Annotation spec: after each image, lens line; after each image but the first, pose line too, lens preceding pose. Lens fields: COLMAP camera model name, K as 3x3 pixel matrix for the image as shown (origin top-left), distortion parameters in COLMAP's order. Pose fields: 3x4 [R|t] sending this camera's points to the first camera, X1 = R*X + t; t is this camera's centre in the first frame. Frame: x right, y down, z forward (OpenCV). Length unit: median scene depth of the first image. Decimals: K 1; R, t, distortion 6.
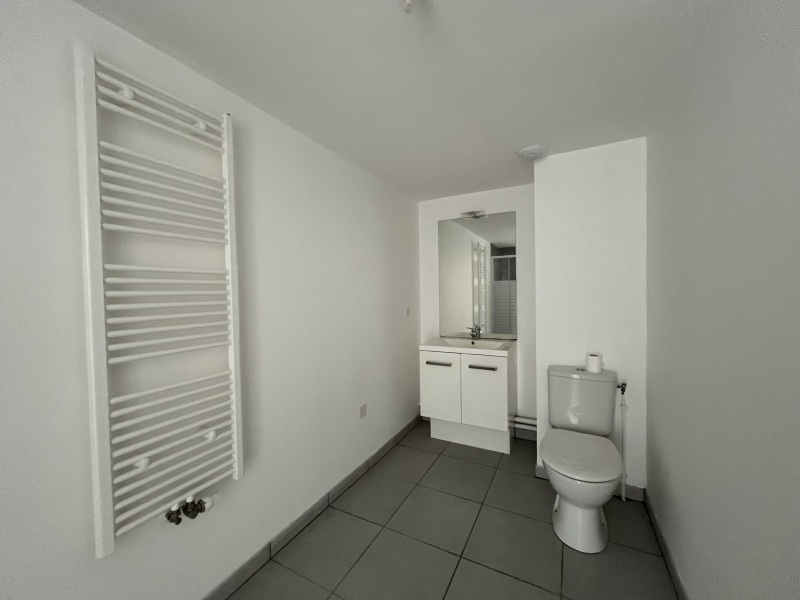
lens RADIAL K [[322.2, 0, 398.7], [0, 322.2, 297.2], [0, 0, 1]] dist [-0.001313, -0.000058]
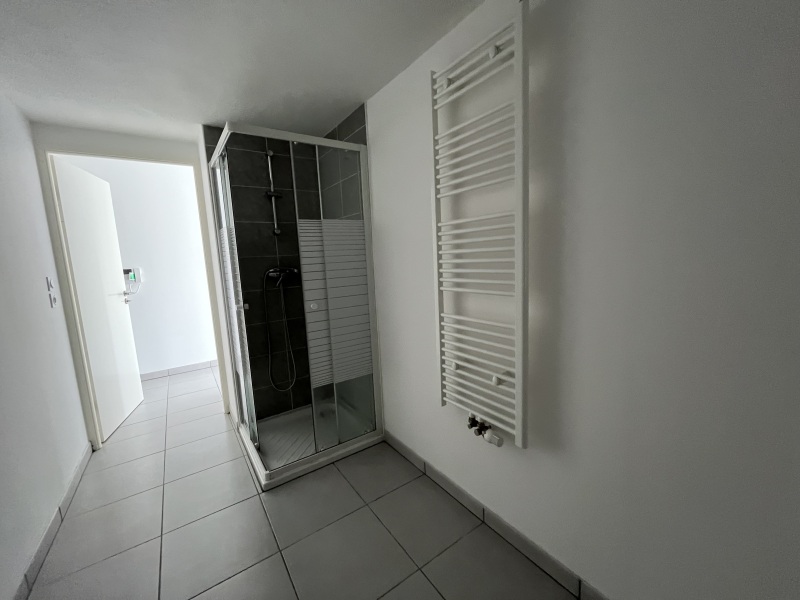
lens RADIAL K [[322.2, 0, 398.7], [0, 322.2, 297.2], [0, 0, 1]] dist [-0.001313, -0.000058]
pose [[-0.451012, 0.156864, -0.878625, 0.408426], [0.043801, 0.987138, 0.153753, 0.001308], [0.891442, 0.030860, -0.452082, 1.191069]]
